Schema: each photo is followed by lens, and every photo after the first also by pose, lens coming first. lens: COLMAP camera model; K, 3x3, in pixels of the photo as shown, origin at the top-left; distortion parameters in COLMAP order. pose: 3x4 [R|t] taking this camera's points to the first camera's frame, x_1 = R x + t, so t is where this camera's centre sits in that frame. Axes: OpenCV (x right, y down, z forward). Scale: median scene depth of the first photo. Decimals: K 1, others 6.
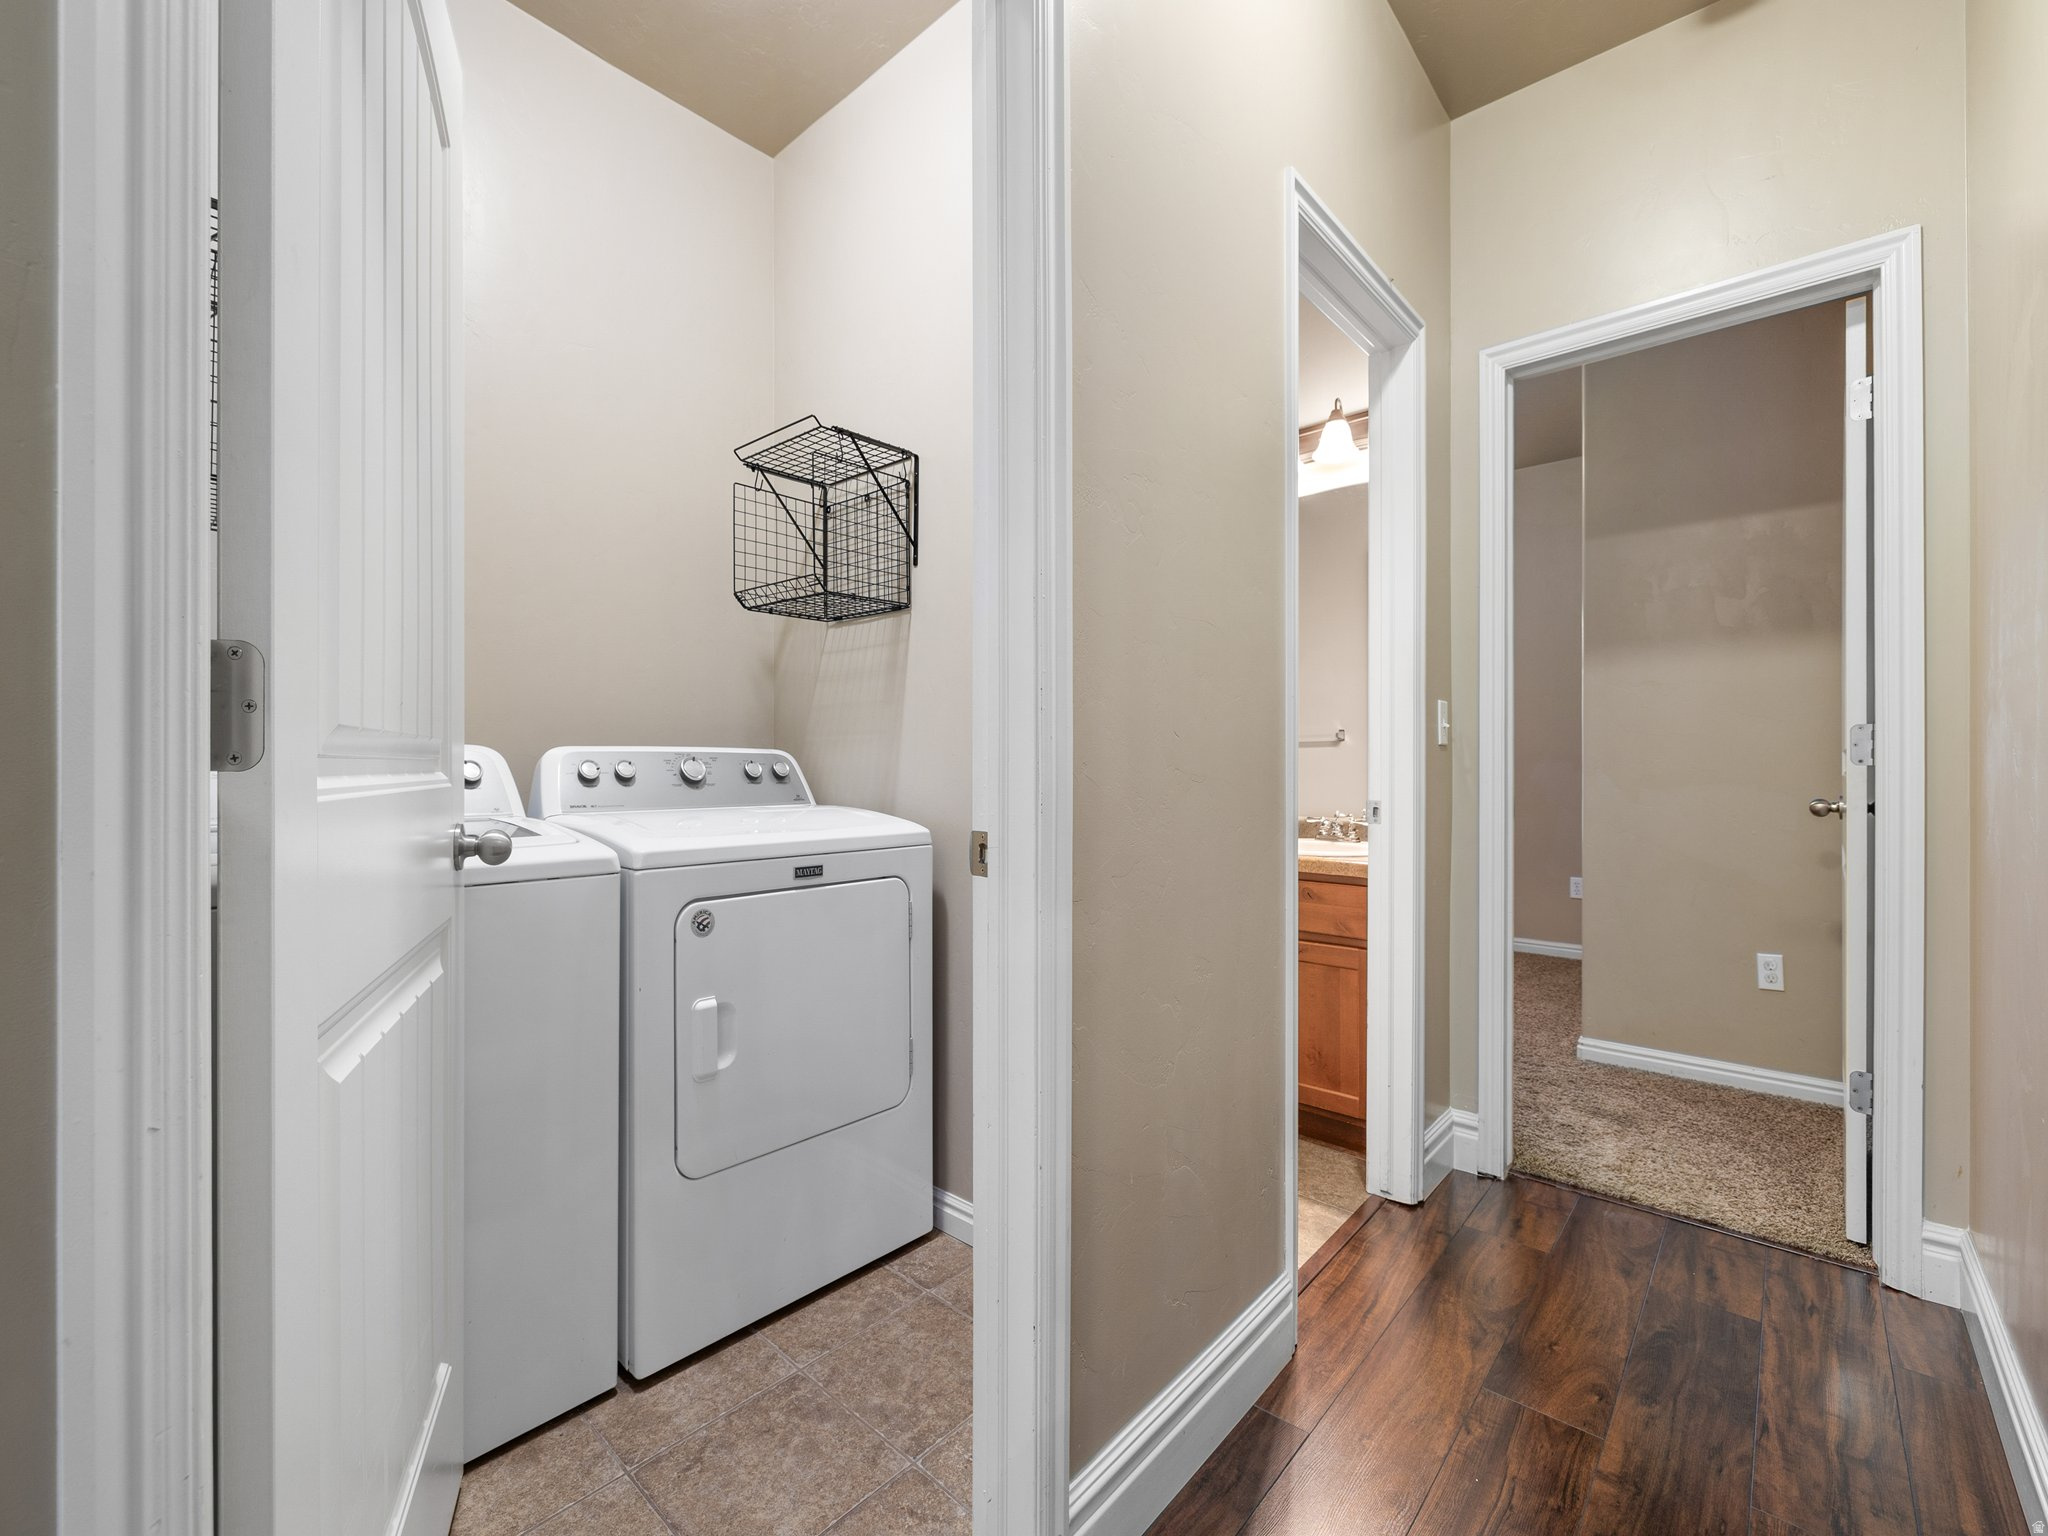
lens RADIAL K [[873.7, 0, 1012.9], [0, 873.7, 765.3], [0, 0, 1]] dist [-0.002173, 0.000191]
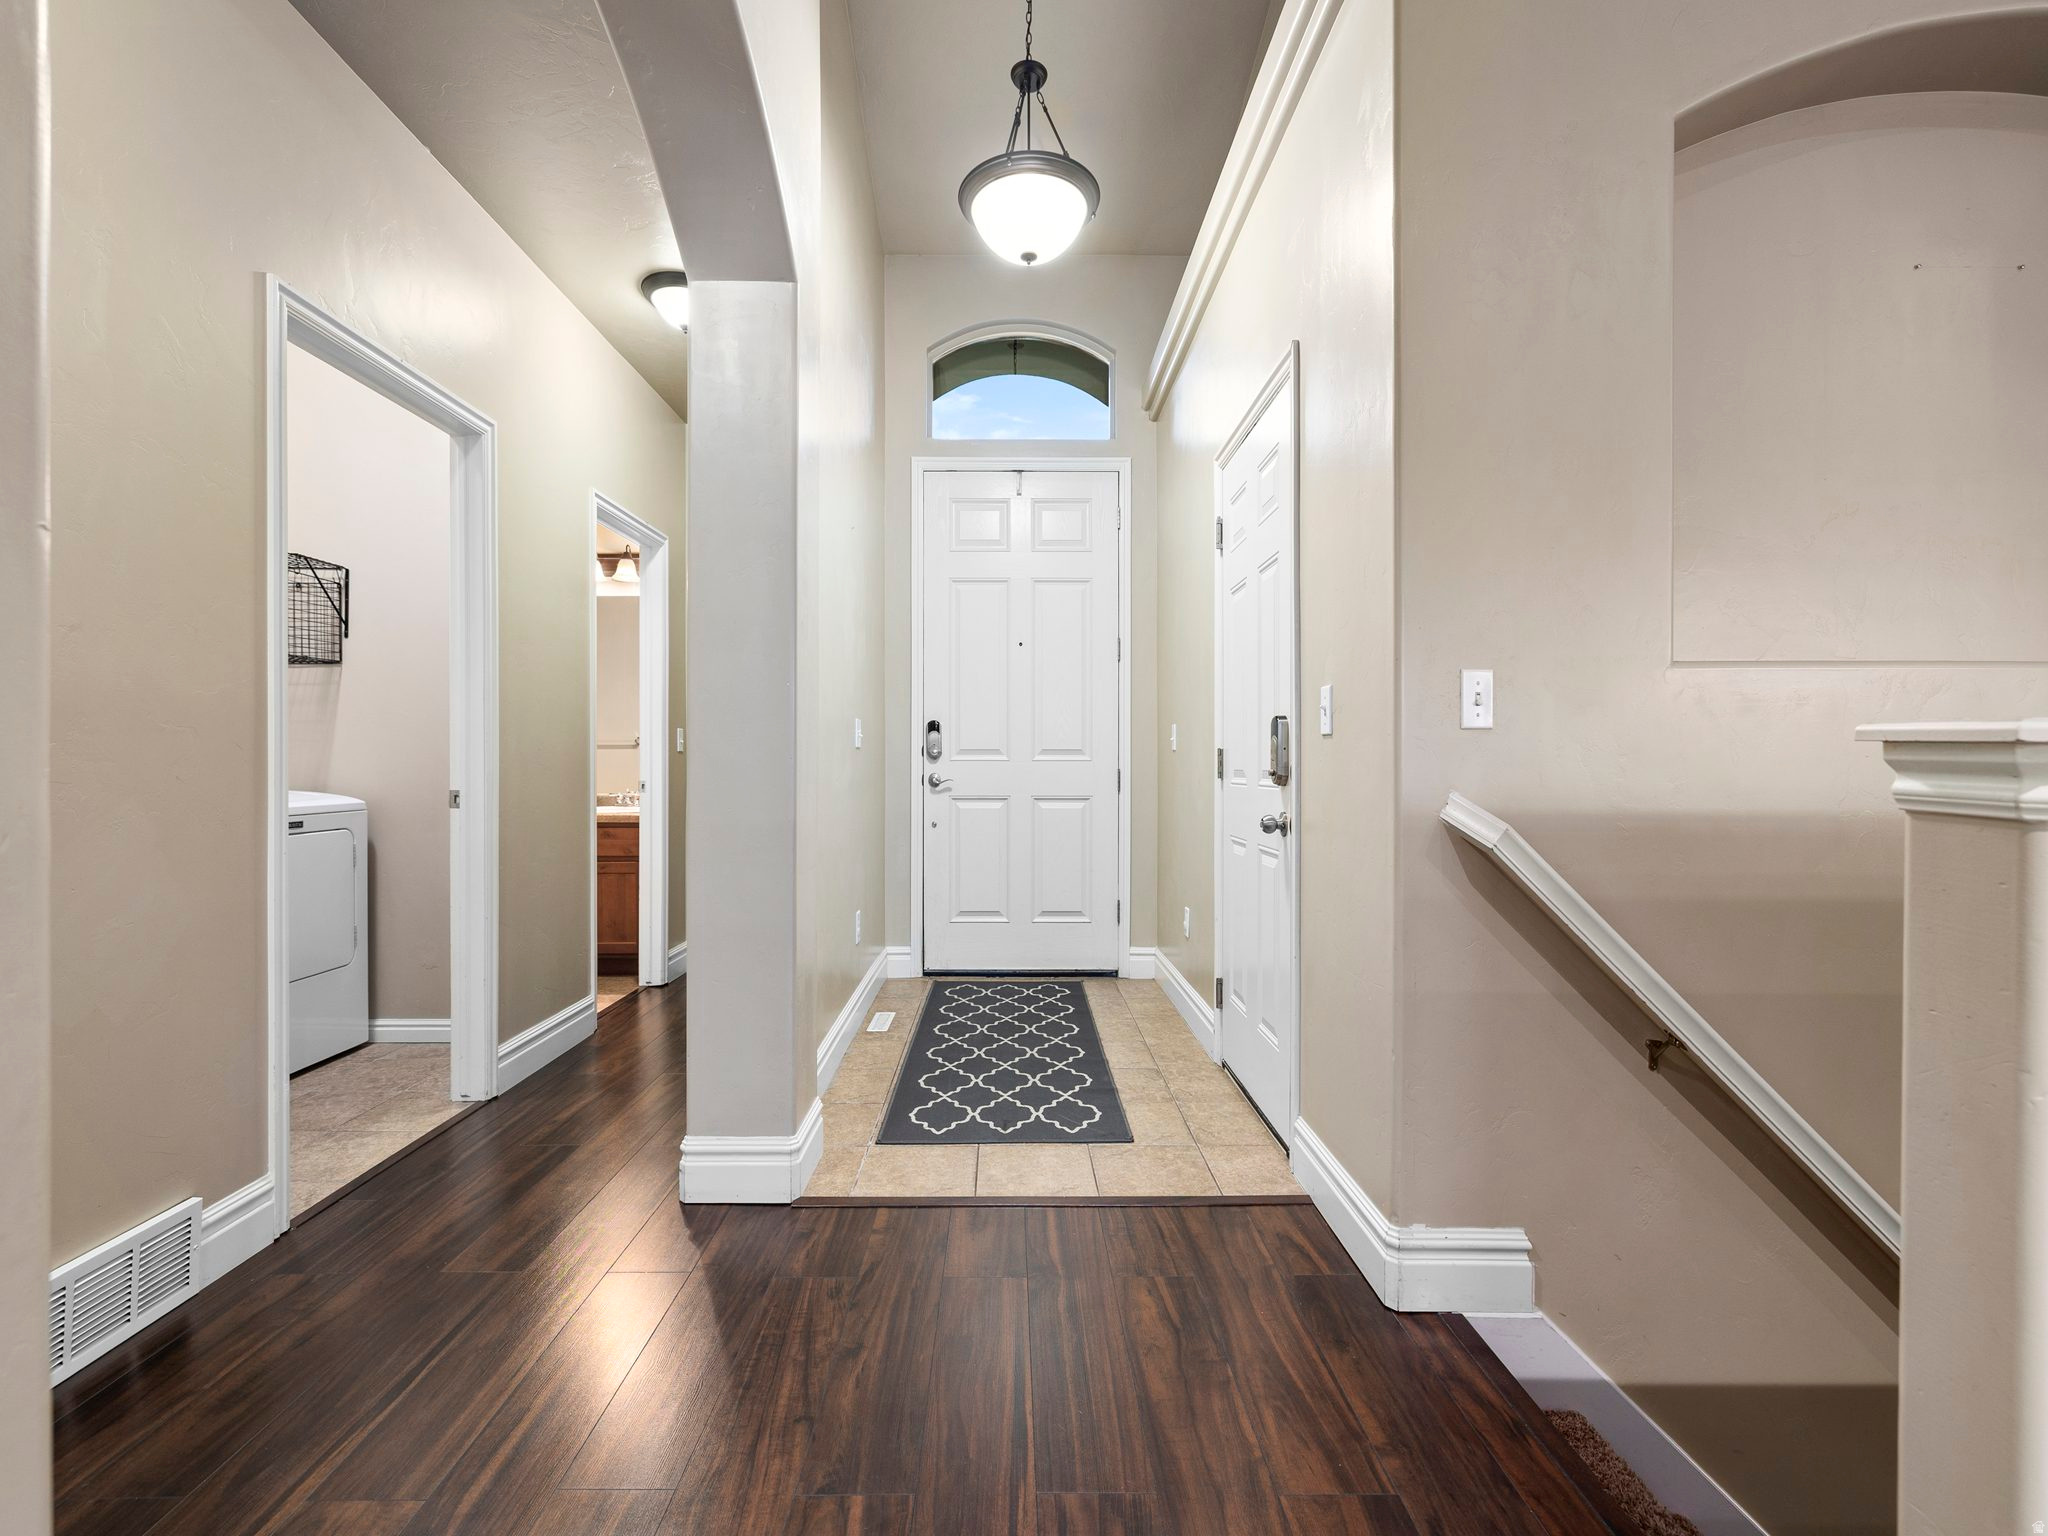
lens RADIAL K [[873.7, 0, 1007.2], [0, 873.7, 763.9], [0, 0, 1]] dist [-0.002173, 0.000191]
pose [[0.743660, -0.001322, 0.668557, -0.278747], [-0.000559, 0.999996, 0.002599, -0.002529], [-0.668558, -0.002306, 0.743657, -0.988846]]
